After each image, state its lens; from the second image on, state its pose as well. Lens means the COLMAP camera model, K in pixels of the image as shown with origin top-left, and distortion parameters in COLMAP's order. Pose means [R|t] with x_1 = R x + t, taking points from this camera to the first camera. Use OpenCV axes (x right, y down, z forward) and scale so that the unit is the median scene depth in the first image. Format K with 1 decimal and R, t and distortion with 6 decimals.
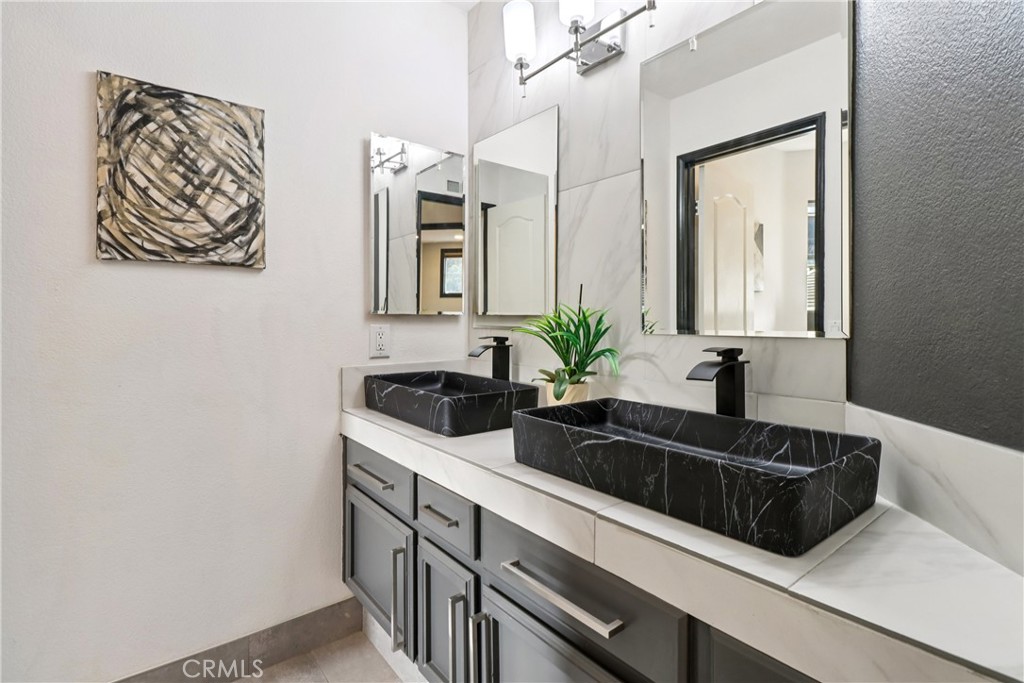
lens RADIAL K [[497.1, 0, 513.1], [0, 497.1, 323.1], [0, 0, 1]] dist [0.000748, -0.001362]
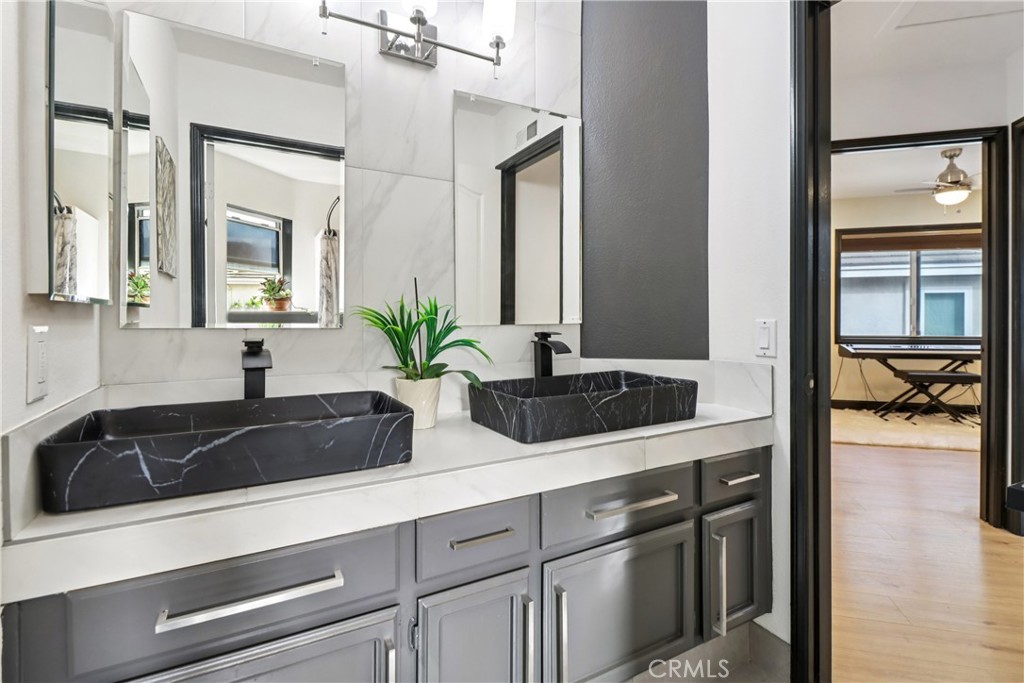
lens RADIAL K [[478.1, 0, 511.0], [0, 478.1, 322.1], [0, 0, 1]] dist [0.001722, -0.000201]
pose [[0.171860, -0.013053, 0.985035, -1.008145], [0.010776, 0.999877, 0.011369, 0.002003], [-0.985062, 0.008661, 0.171980, 0.850077]]
